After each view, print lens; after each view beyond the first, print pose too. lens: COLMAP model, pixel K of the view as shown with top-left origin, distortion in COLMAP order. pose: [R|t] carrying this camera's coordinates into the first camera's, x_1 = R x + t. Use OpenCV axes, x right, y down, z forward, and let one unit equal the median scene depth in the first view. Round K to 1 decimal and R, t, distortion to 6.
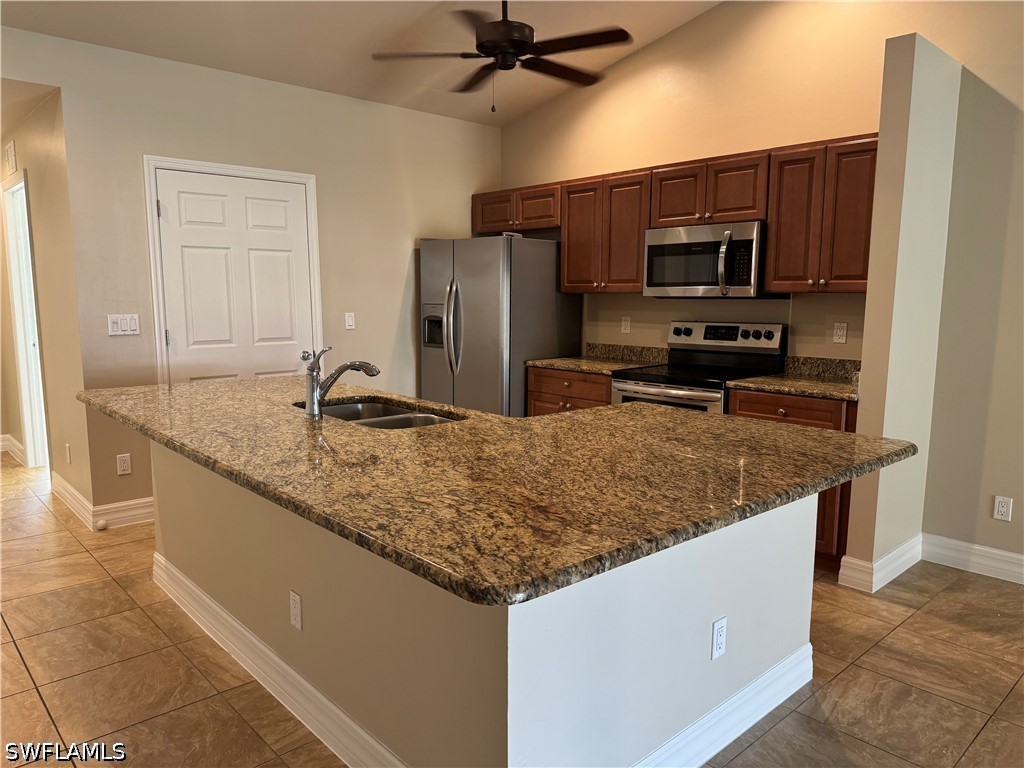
lens RADIAL K [[721.8, 0, 507.0], [0, 721.8, 391.7], [0, 0, 1]] dist [0.065286, -0.070311]
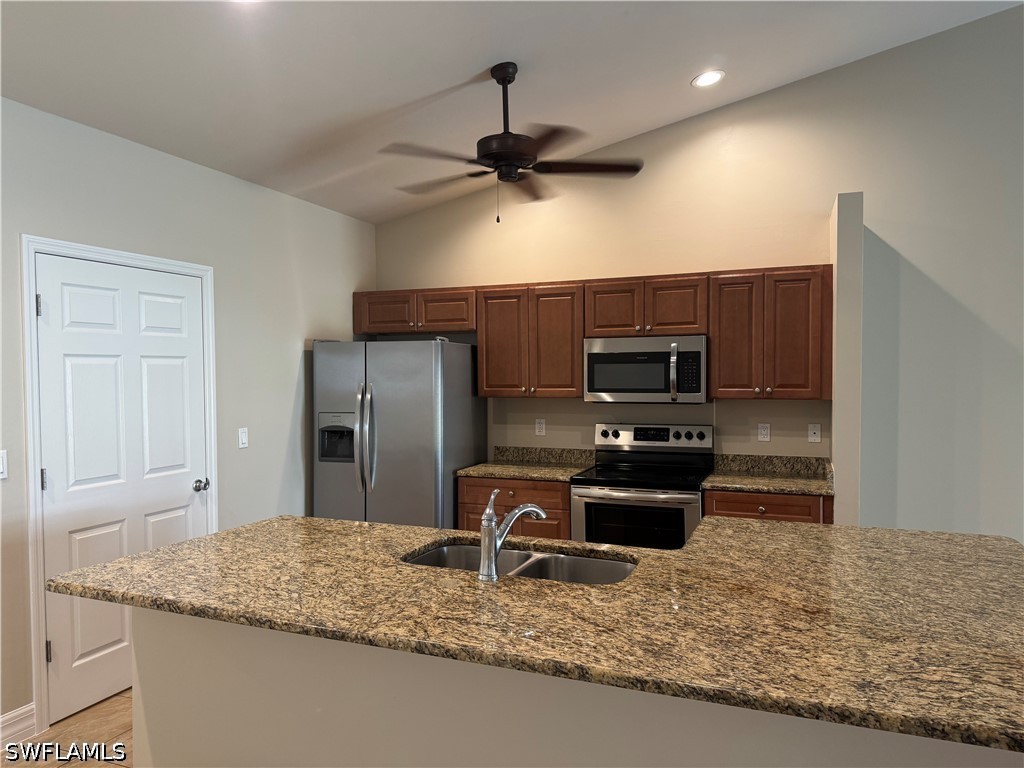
lens RADIAL K [[721.8, 0, 502.3], [0, 721.8, 388.5], [0, 0, 1]] dist [0.065286, -0.070311]
pose [[0.897907, -0.019810, 0.439739, -0.385714], [0.070819, 0.992474, -0.099895, -0.060321], [-0.434451, 0.120839, 0.892553, 0.146527]]
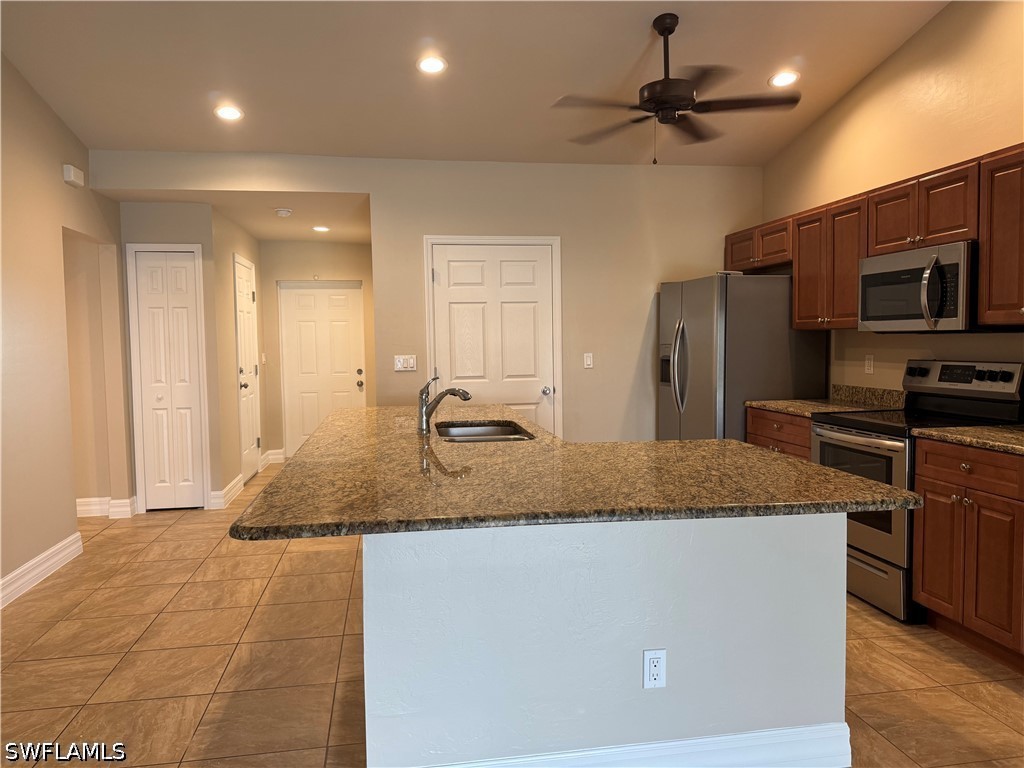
lens RADIAL K [[721.8, 0, 496.3], [0, 721.8, 377.0], [0, 0, 1]] dist [0.065286, -0.070311]
pose [[0.830906, 0.012672, -0.556269, 0.340454], [-0.059676, 0.996004, -0.066448, 0.010758], [0.553204, 0.088408, 0.828341, 0.010016]]
